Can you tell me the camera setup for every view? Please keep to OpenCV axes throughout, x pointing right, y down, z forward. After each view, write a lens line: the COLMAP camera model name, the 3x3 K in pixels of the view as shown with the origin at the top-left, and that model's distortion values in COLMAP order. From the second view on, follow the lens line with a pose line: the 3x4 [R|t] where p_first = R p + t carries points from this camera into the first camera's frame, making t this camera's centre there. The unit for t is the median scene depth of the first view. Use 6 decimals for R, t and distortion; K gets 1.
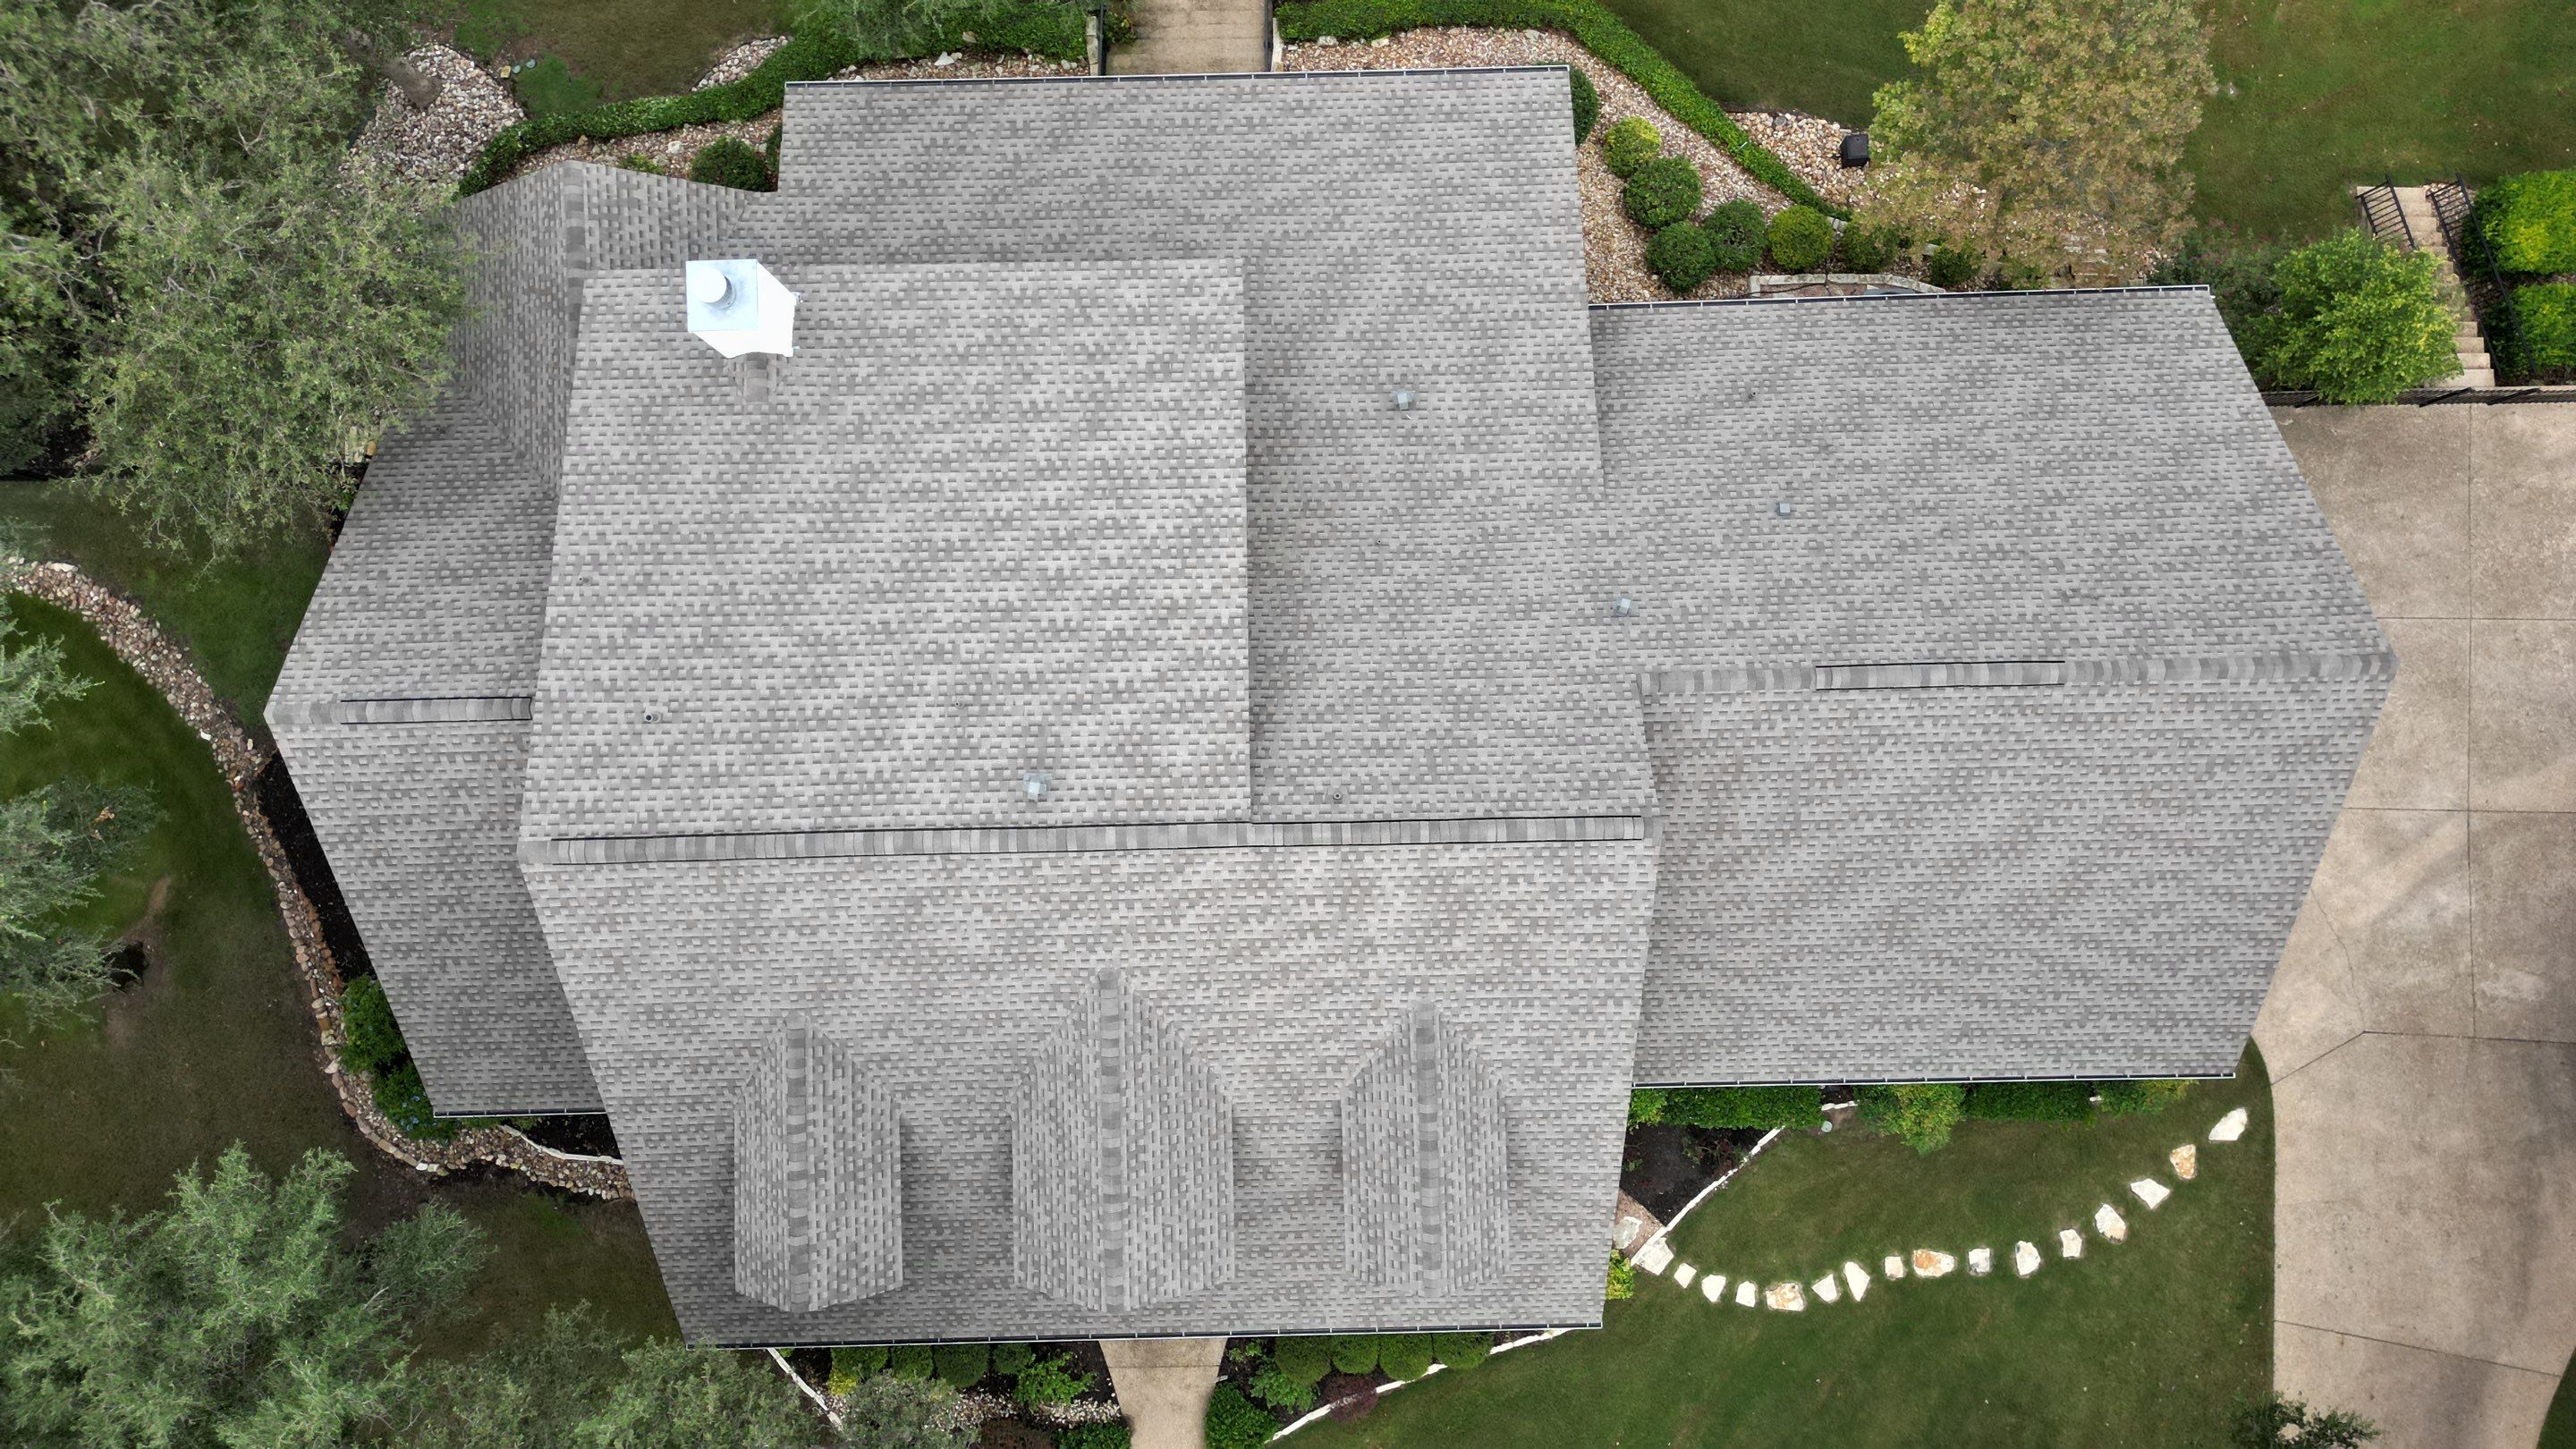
lens RADIAL K [[1805.9, 0, 1282.8], [0, 1805.9, 732.2], [0, 0, 1]] dist [0.073746, -0.054694]
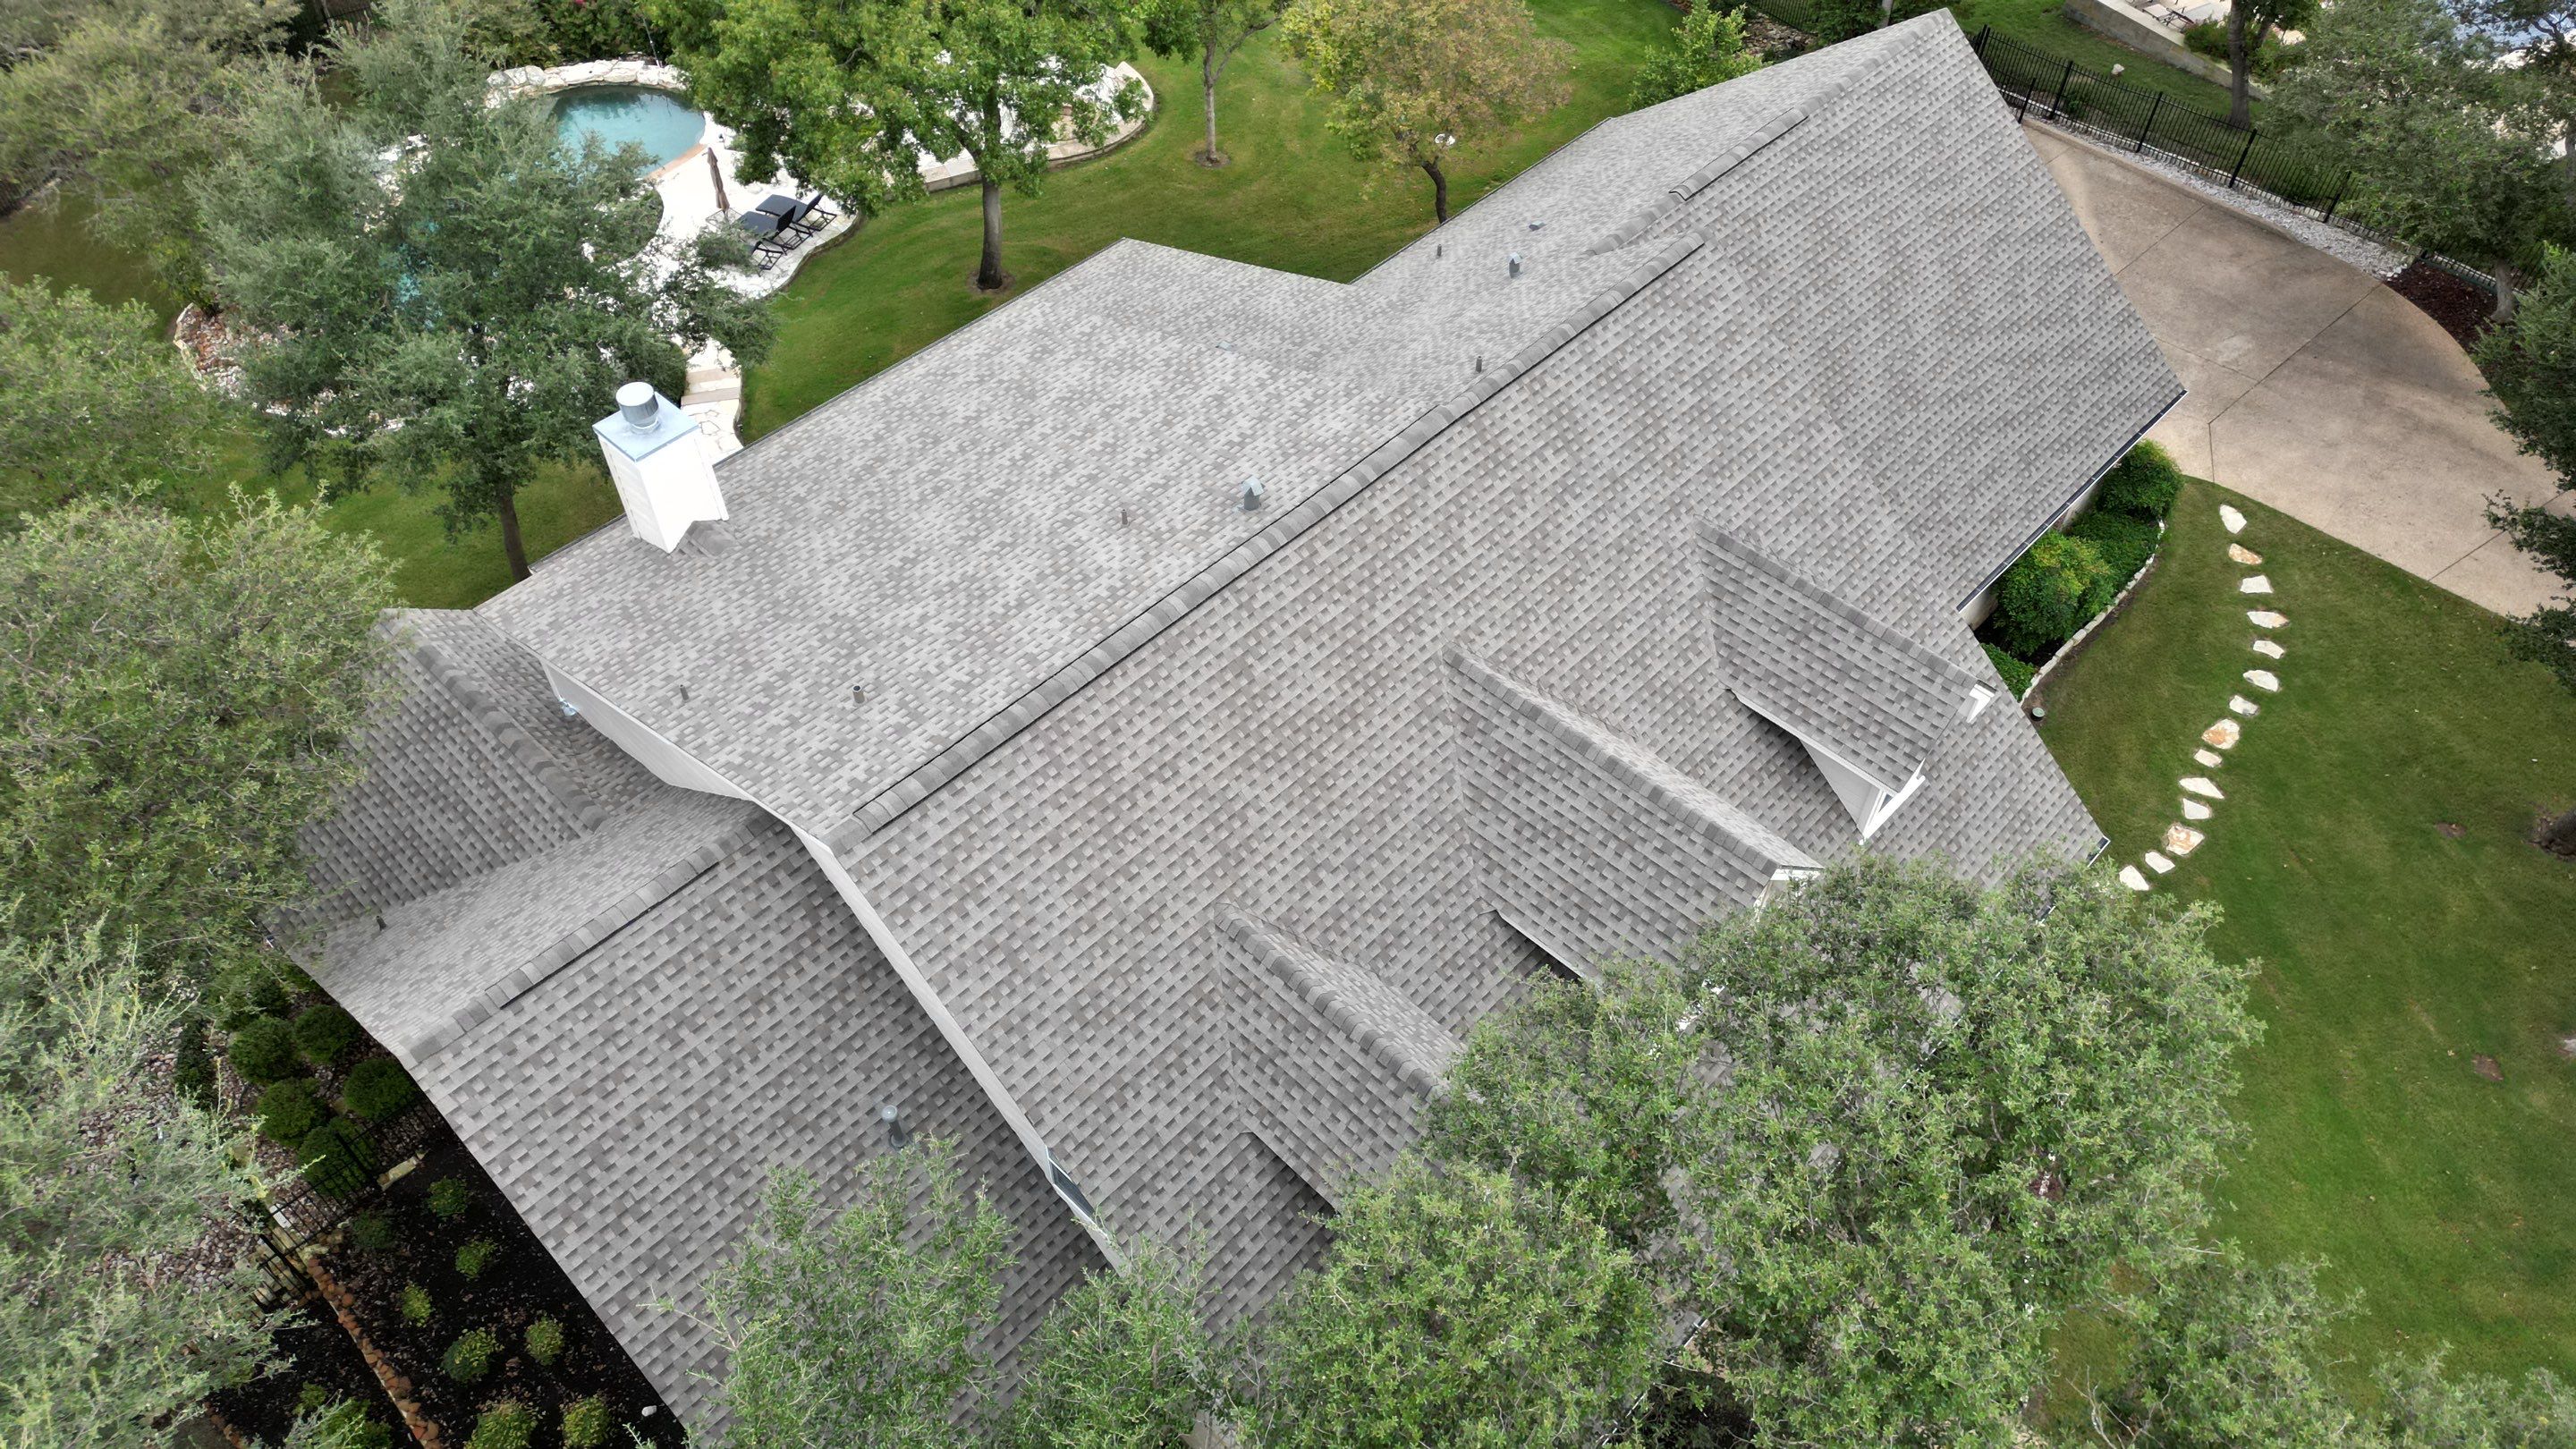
lens RADIAL K [[1805.9, 0, 1289.2], [0, 1805.9, 727.1], [0, 0, 1]] dist [0.073746, -0.054694]
pose [[0.710347, -0.525728, 0.467993, -0.560564], [0.703287, 0.556781, -0.442021, 0.468782], [-0.028187, 0.643121, 0.765245, 0.349403]]
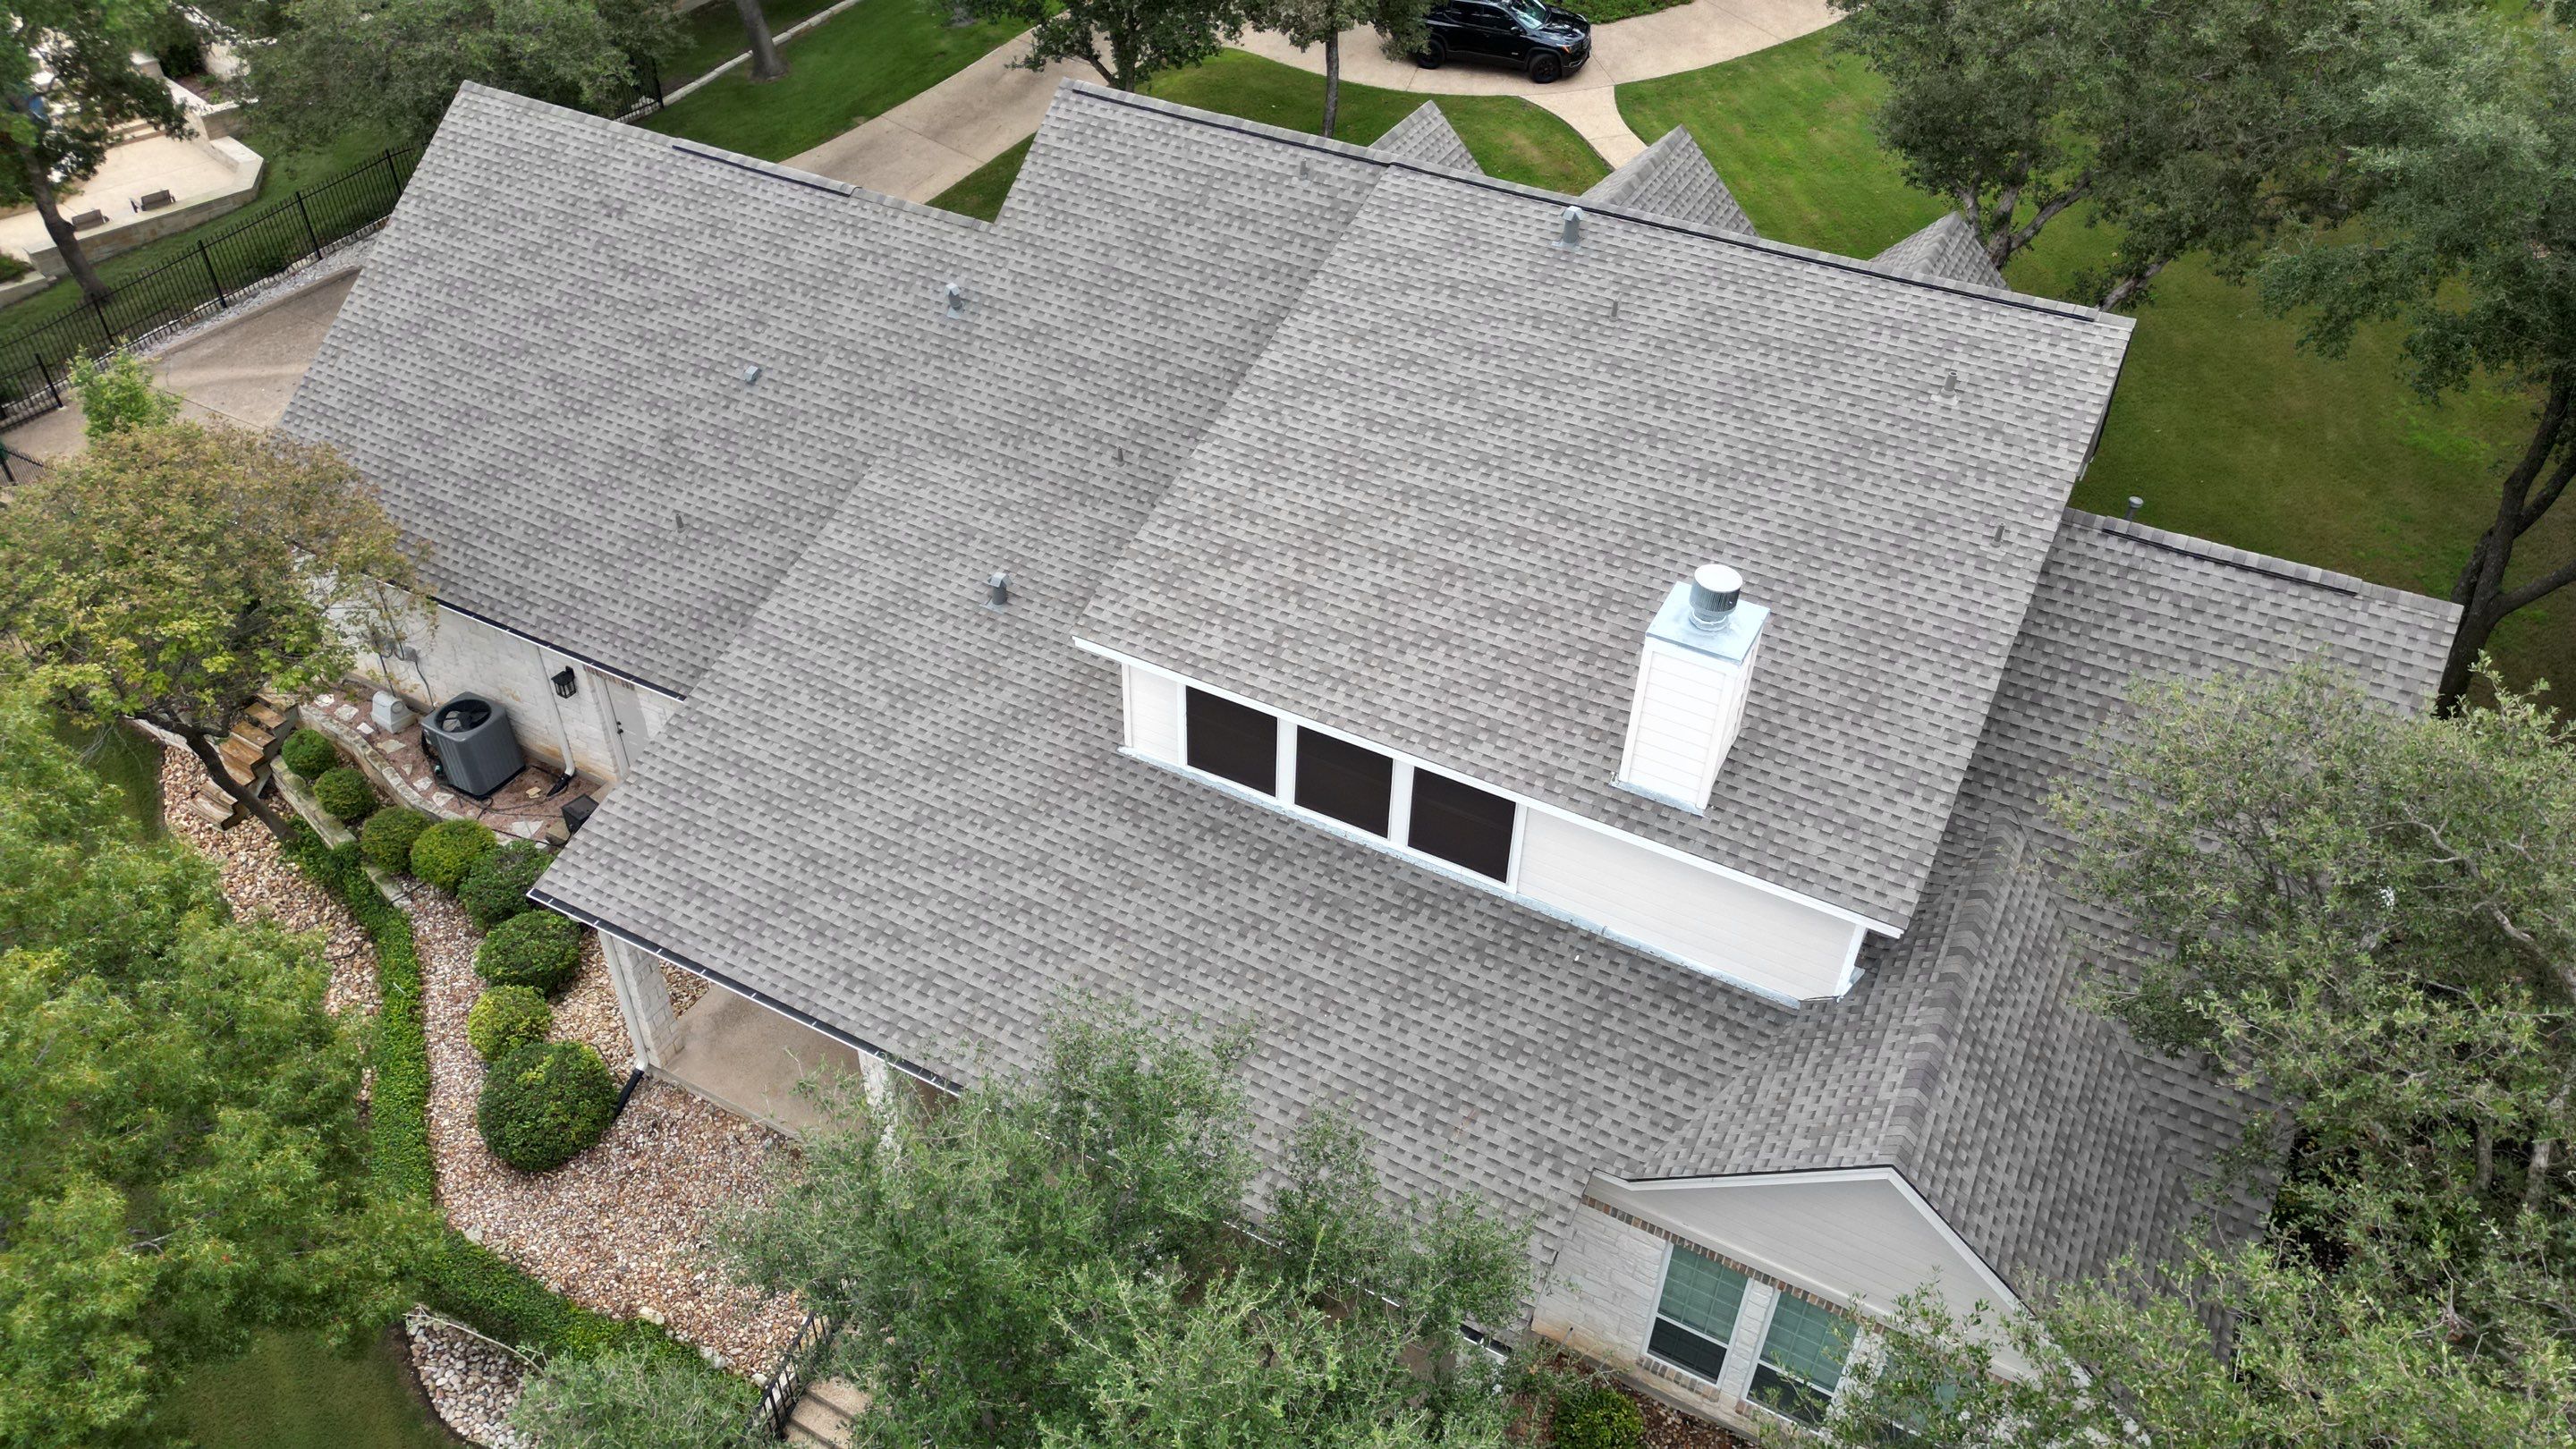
lens RADIAL K [[1805.9, 0, 1292.8], [0, 1805.9, 720.0], [0, 0, 1]] dist [0.073746, -0.054694]
pose [[-0.871561, -0.325033, 0.367062, -0.413812], [0.489646, -0.538795, 0.685526, -0.784653], [-0.025047, 0.777209, 0.628744, 0.547747]]
